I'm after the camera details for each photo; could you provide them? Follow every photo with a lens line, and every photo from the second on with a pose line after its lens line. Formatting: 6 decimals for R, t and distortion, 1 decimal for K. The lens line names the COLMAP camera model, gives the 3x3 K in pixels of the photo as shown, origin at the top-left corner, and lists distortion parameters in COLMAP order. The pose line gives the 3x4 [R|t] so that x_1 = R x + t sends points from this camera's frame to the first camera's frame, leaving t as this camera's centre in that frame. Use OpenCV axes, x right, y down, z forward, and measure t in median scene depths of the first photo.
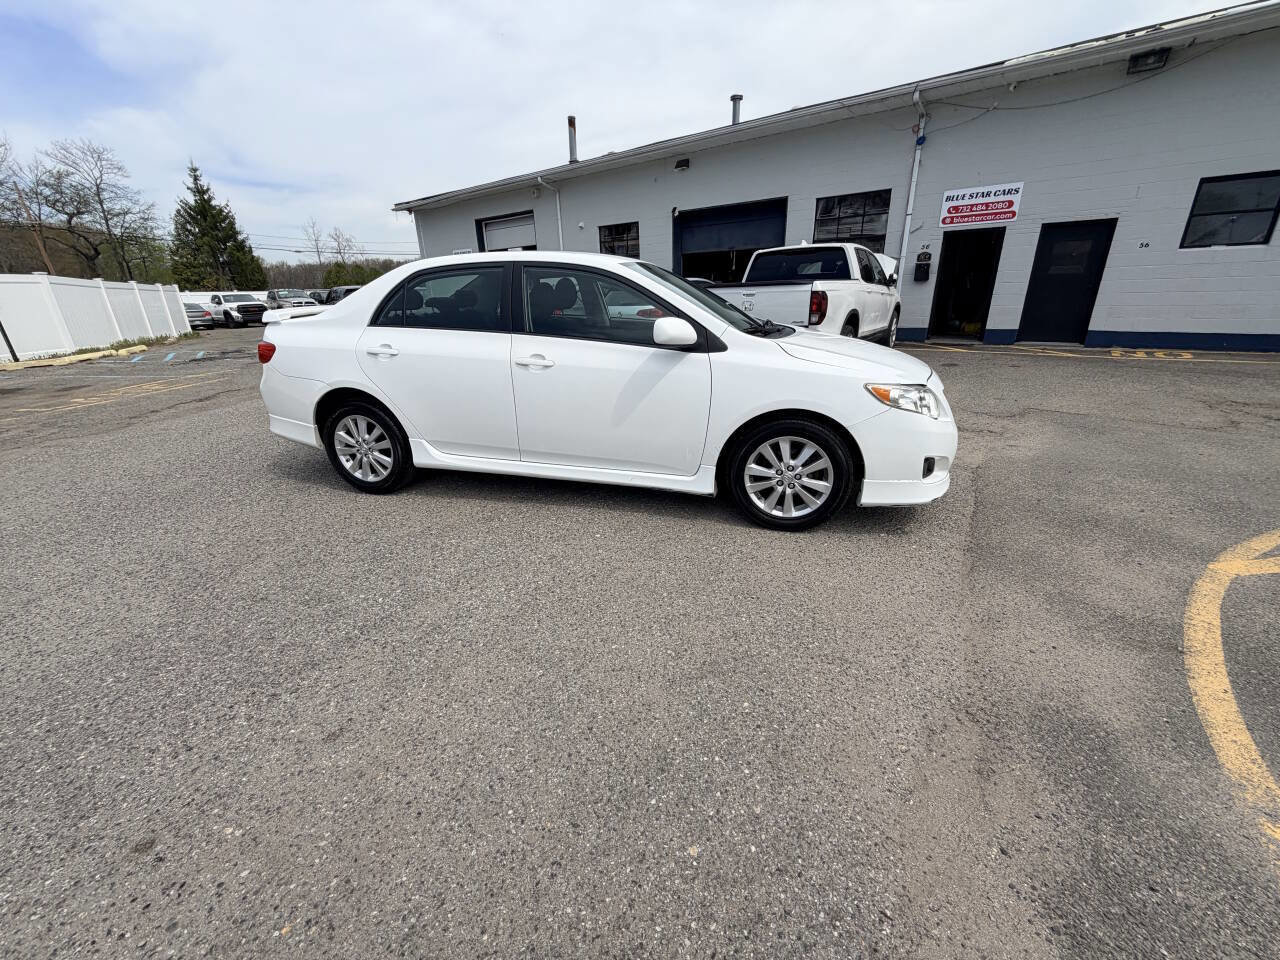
lens RADIAL K [[508.4, 0, 639.0], [0, 508.4, 477.6], [0, 0, 1]] dist [0.000558, -0.000340]
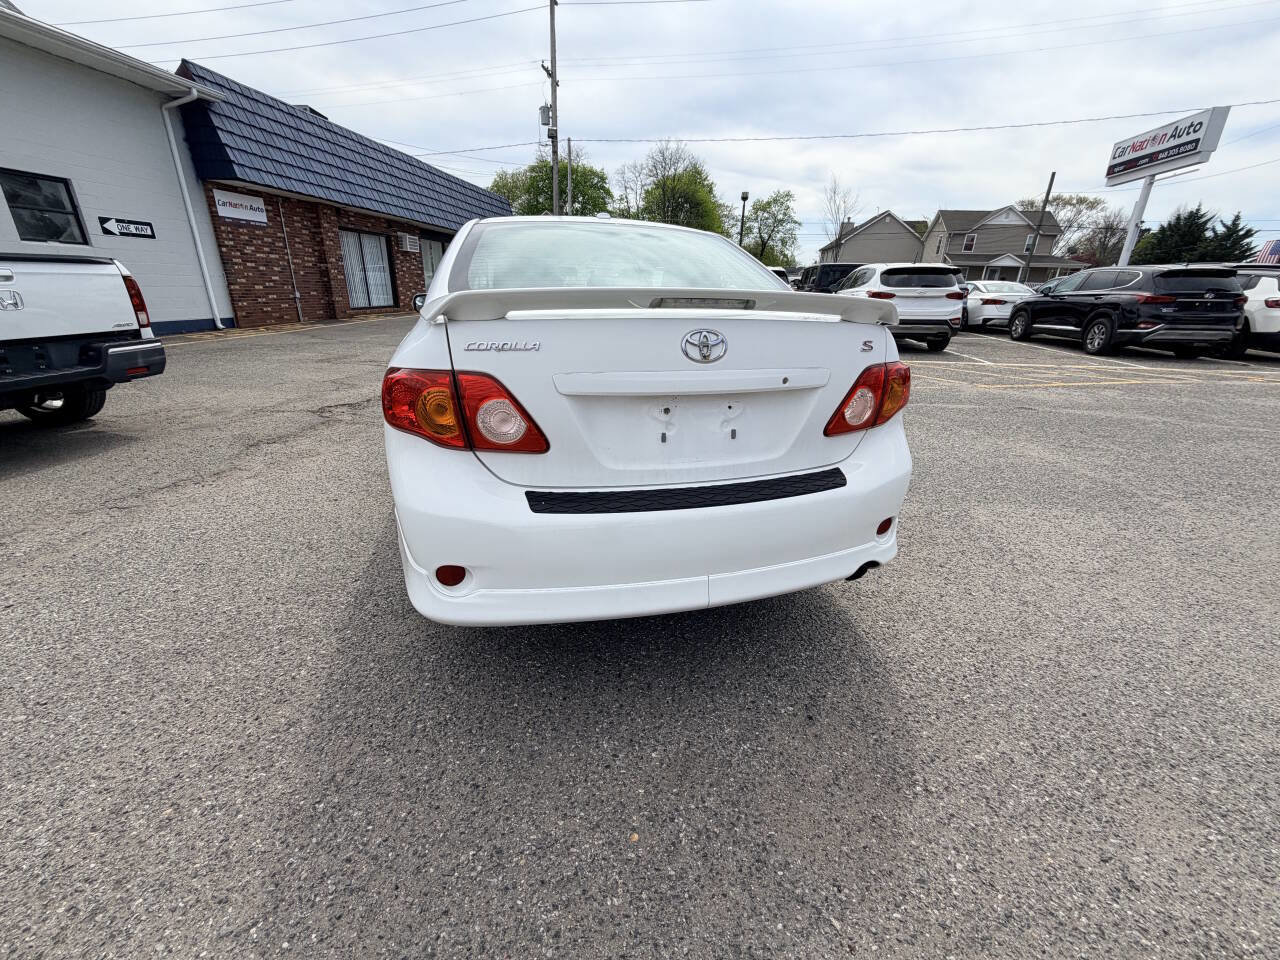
lens RADIAL K [[508.4, 0, 636.2], [0, 508.4, 478.1], [0, 0, 1]] dist [0.000558, -0.000340]
pose [[-0.499171, -0.289937, 0.816557, -0.418353], [0.288935, 0.832731, 0.472309, -0.191058], [-0.816912, 0.471695, -0.331902, 0.570501]]
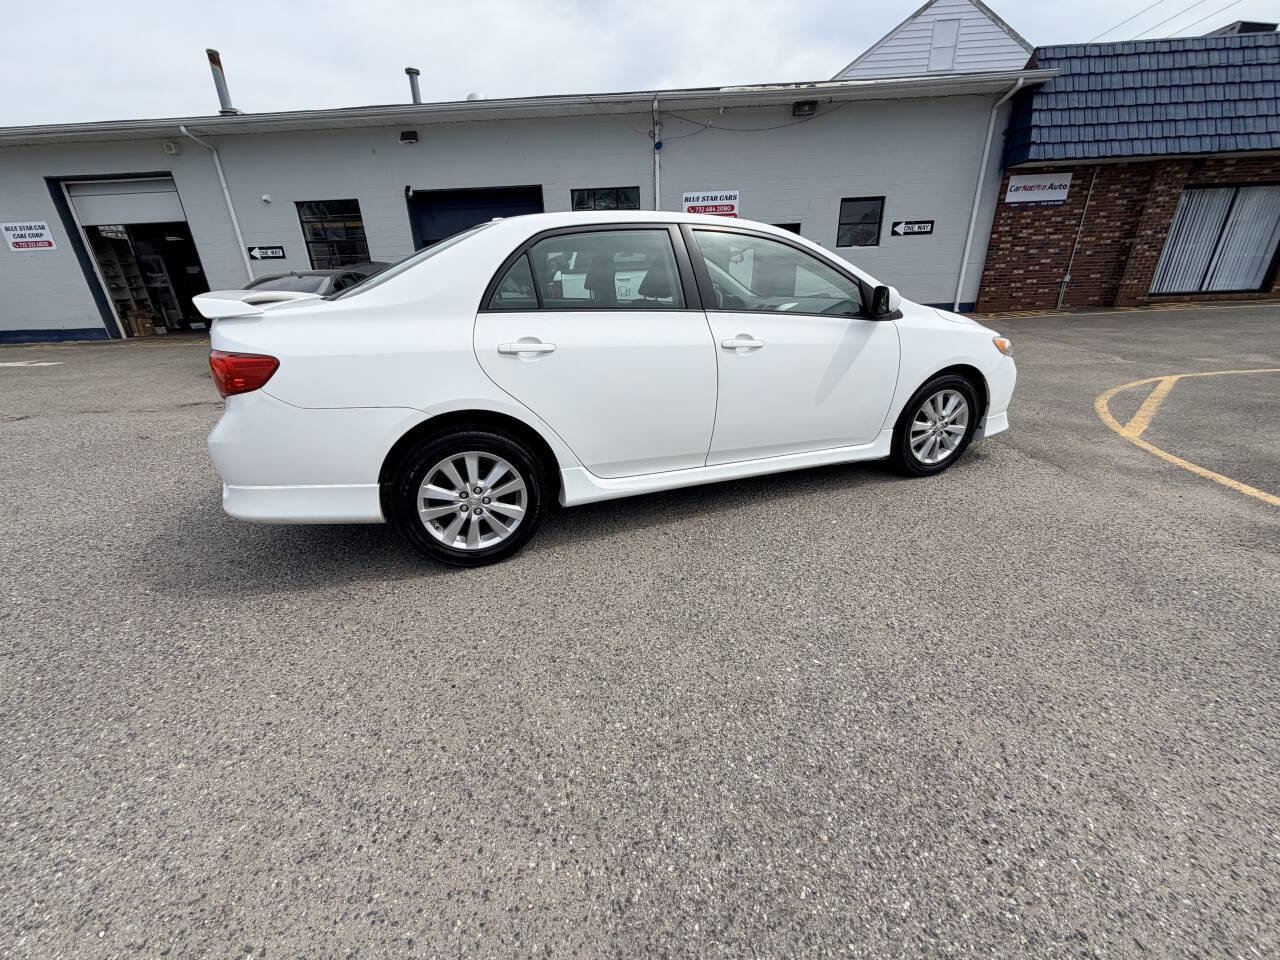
lens RADIAL K [[508.4, 0, 639.2], [0, 508.4, 476.7], [0, 0, 1]] dist [0.000558, -0.000340]
pose [[0.817705, -0.212308, 0.535055, -0.281579], [0.208908, 0.975579, 0.067840, -0.034792], [-0.536392, 0.056304, 0.842089, 0.130716]]
